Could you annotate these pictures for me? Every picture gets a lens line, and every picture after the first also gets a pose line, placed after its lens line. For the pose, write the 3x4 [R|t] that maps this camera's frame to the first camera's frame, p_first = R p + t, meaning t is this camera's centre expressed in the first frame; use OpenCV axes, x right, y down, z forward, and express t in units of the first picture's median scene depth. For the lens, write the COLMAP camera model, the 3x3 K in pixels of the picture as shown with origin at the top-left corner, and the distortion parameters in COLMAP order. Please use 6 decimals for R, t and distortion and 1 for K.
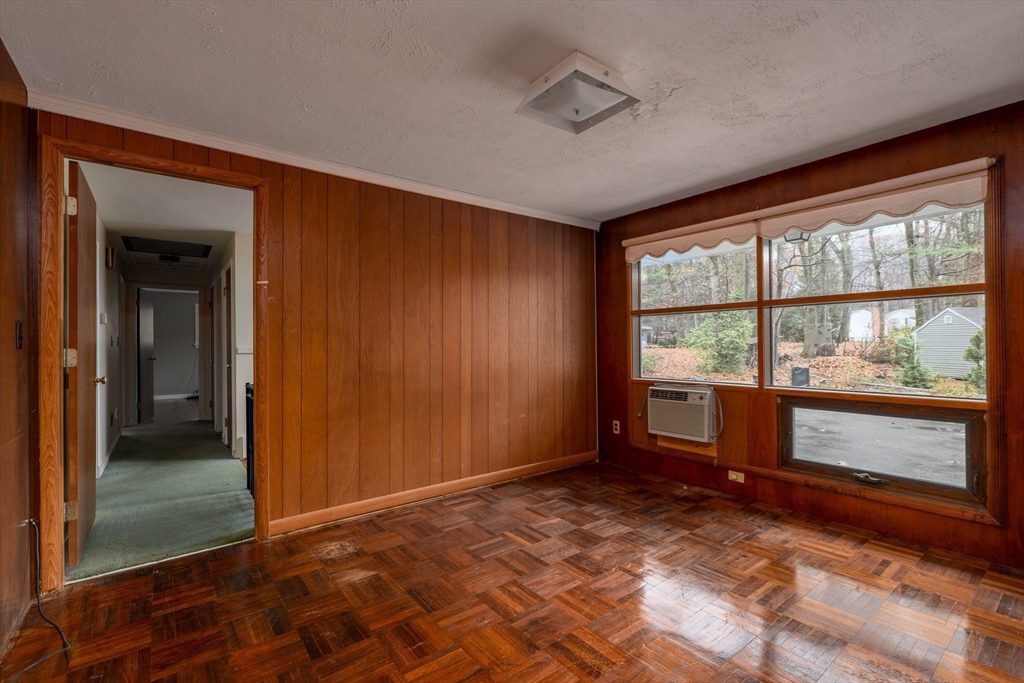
lens RADIAL K [[468.8, 0, 514.7], [0, 468.8, 341.1], [0, 0, 1]] dist [0.003350, -0.000046]
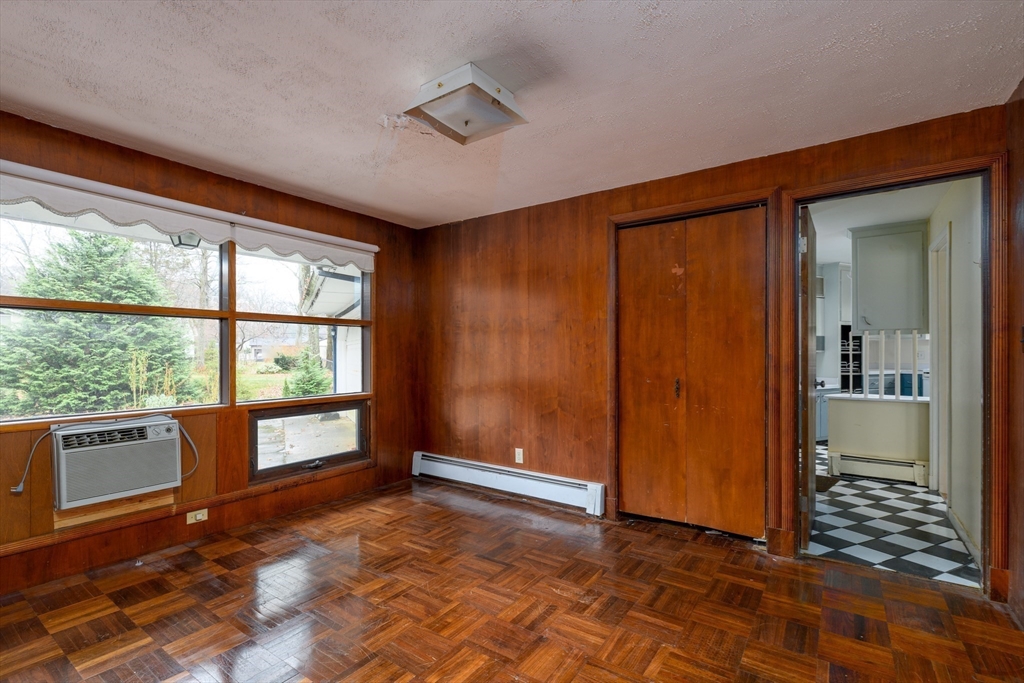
lens RADIAL K [[468.8, 0, 513.0], [0, 468.8, 352.7], [0, 0, 1]] dist [0.003350, -0.000046]
pose [[-0.298088, 0.010539, 0.954480, -0.523005], [-0.001351, 0.999933, -0.011462, 0.005123], [-0.954537, -0.004706, -0.298054, 0.742909]]
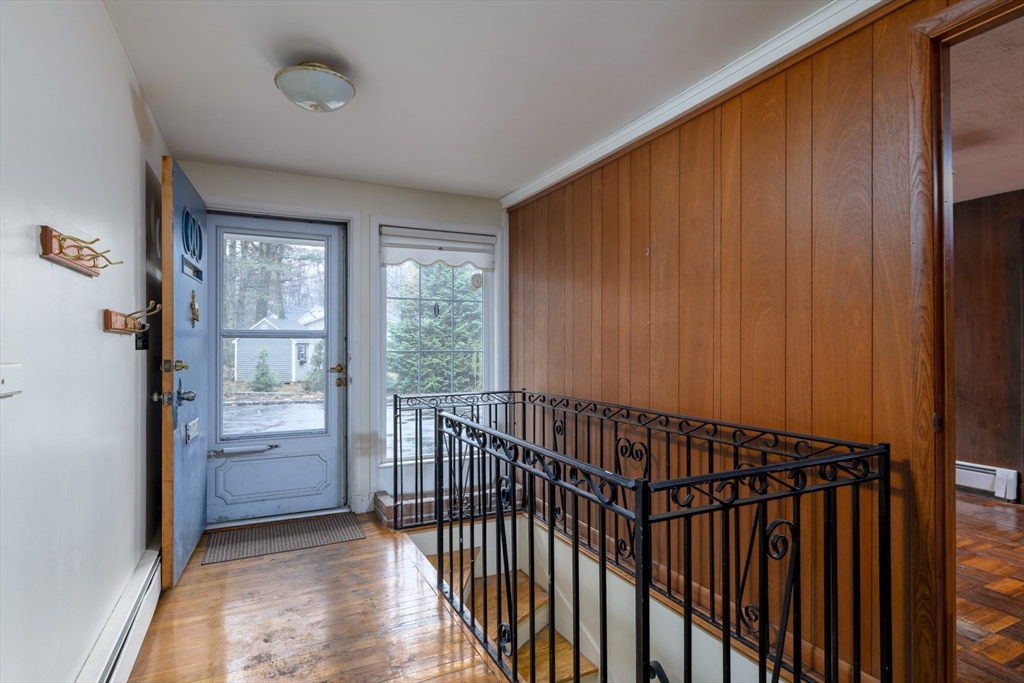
lens RADIAL K [[530.1, 0, 510.0], [0, 530.1, 343.0], [0, 0, 1]] dist [-0.000318, -0.001768]
pose [[0.218242, 0.011692, 0.975825, -0.606710], [-0.001162, 0.999931, -0.011721, 0.004856], [-0.975894, 0.001424, 0.218240, 0.803090]]
